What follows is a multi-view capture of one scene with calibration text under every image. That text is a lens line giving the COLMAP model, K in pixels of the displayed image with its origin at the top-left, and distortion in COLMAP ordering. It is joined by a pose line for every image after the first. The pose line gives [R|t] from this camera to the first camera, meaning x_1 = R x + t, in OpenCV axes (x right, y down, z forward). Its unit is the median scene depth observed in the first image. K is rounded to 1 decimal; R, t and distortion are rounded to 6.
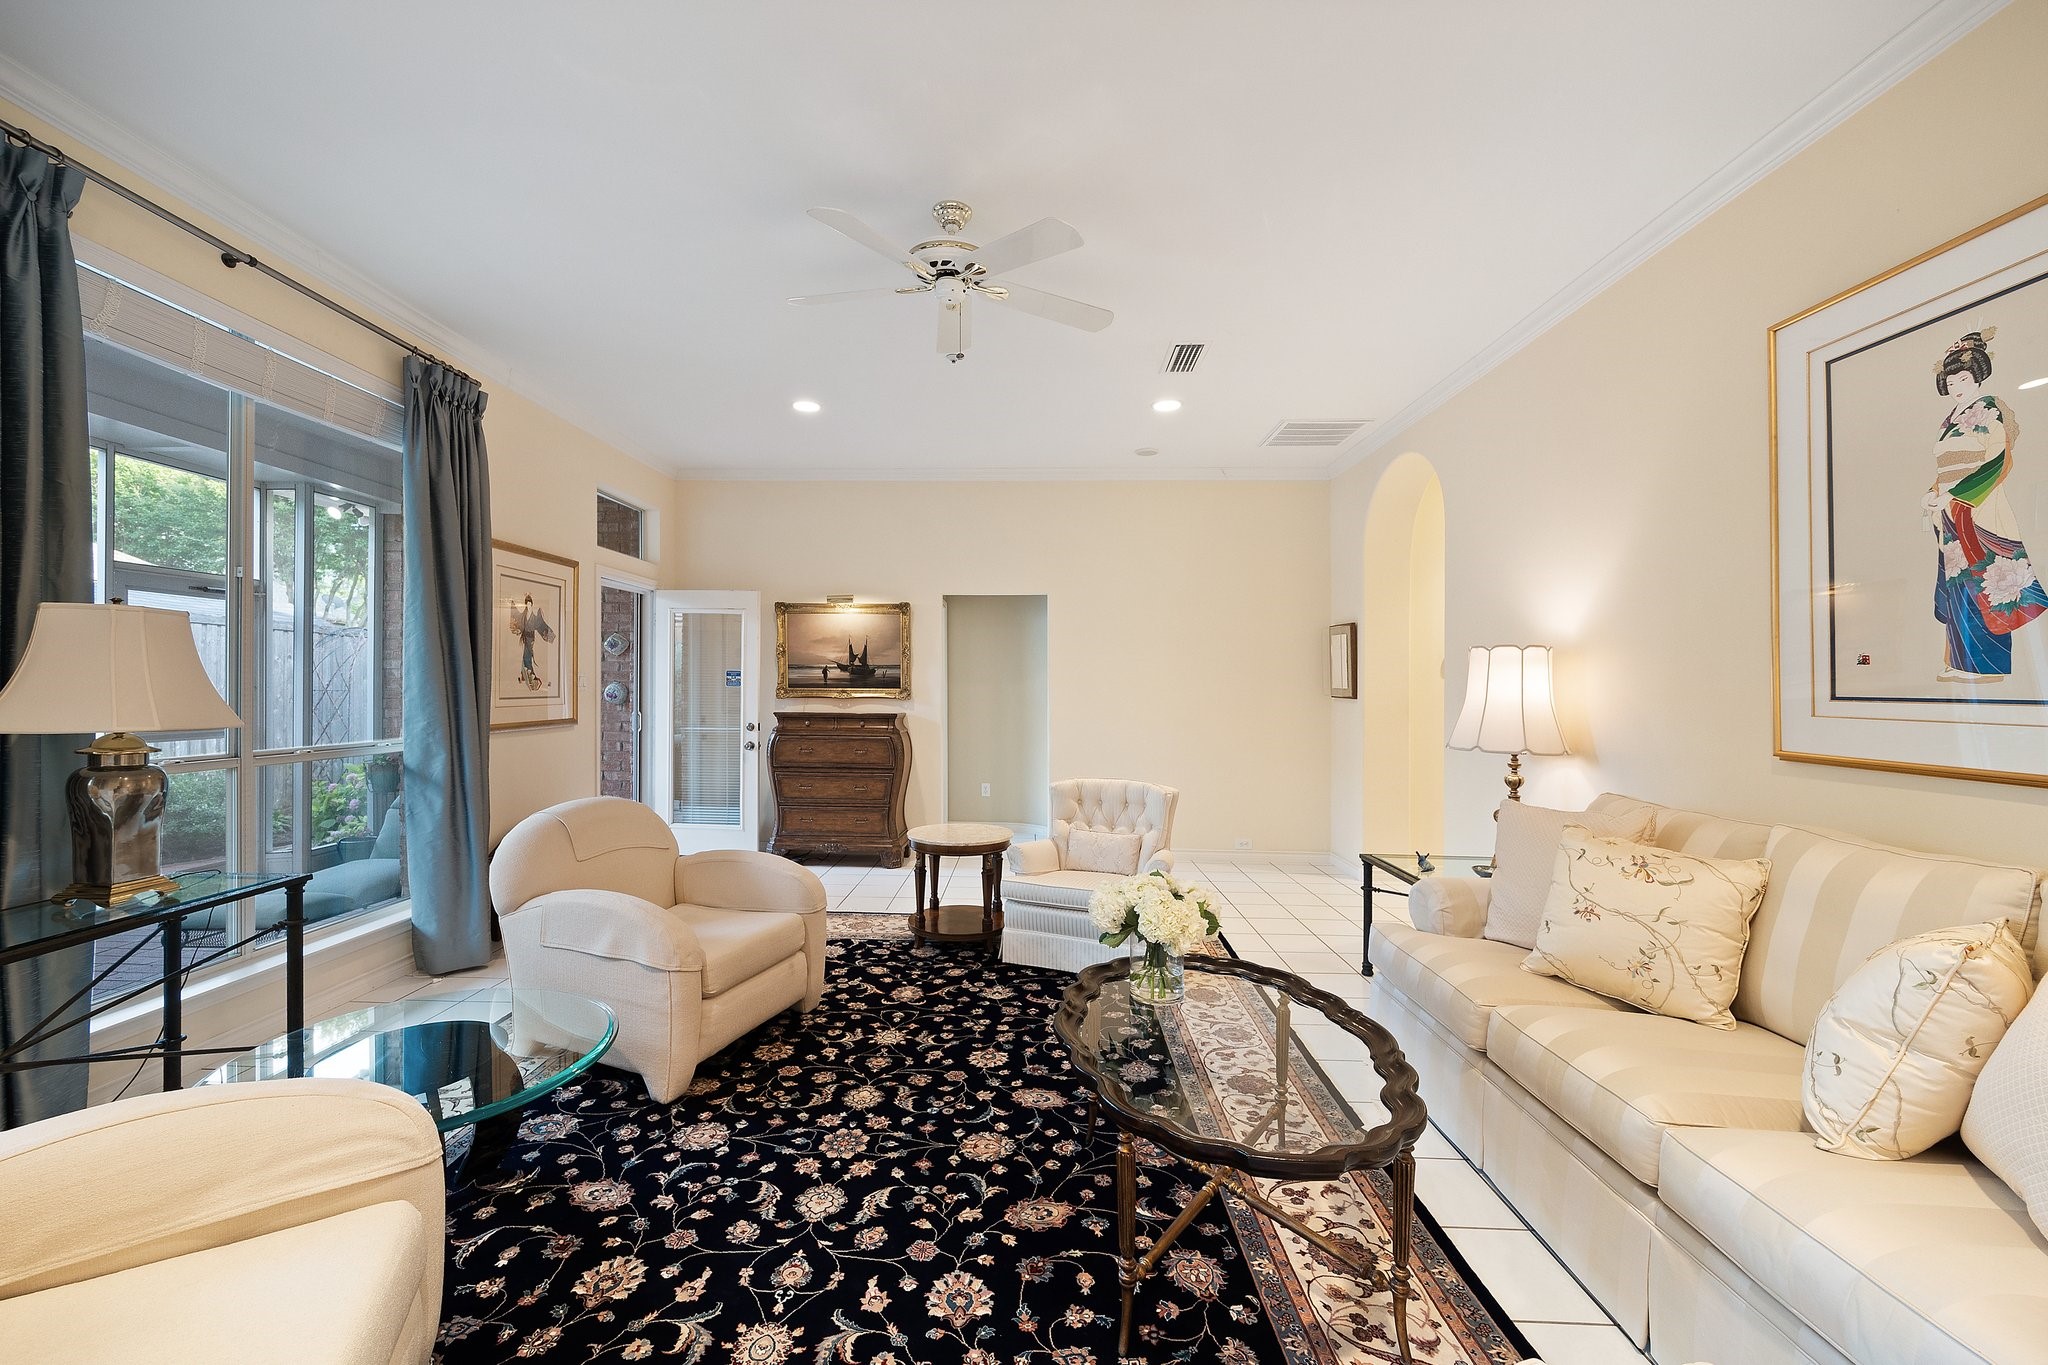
lens RADIAL K [[783.2, 0, 1011.7], [0, 783.2, 686.7], [0, 0, 1]] dist [-0.001429, -0.000143]
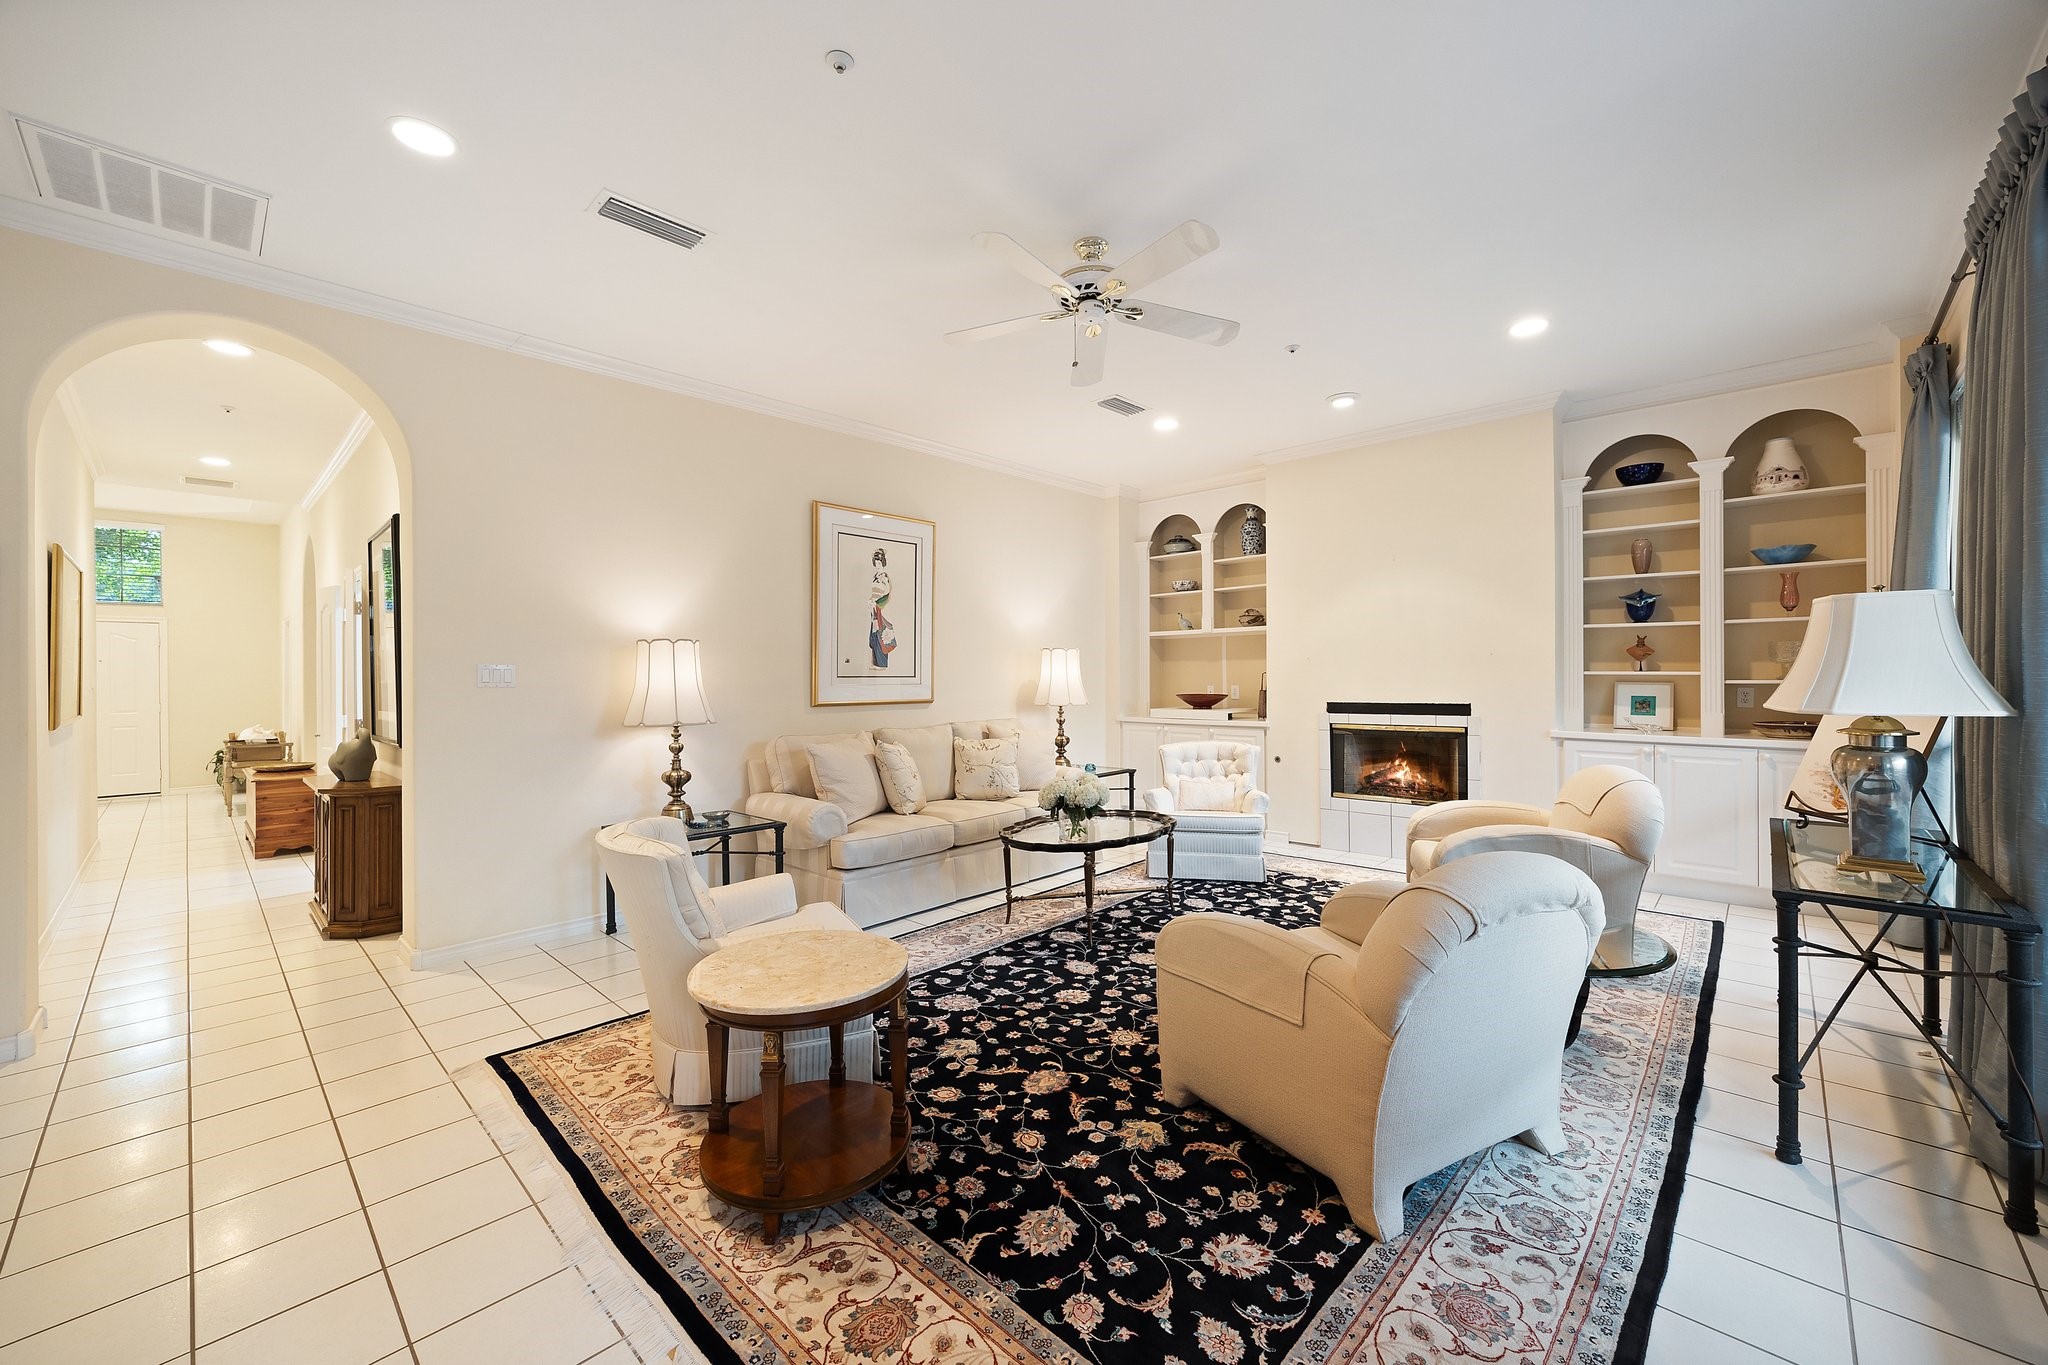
lens RADIAL K [[783.2, 0, 1019.2], [0, 783.2, 676.3], [0, 0, 1]] dist [-0.001429, -0.000143]
pose [[-0.727601, -0.000620, 0.686000, -0.693108], [0.006103, 0.999954, 0.007377, -0.001190], [-0.685973, 0.009554, -0.727564, 1.722488]]
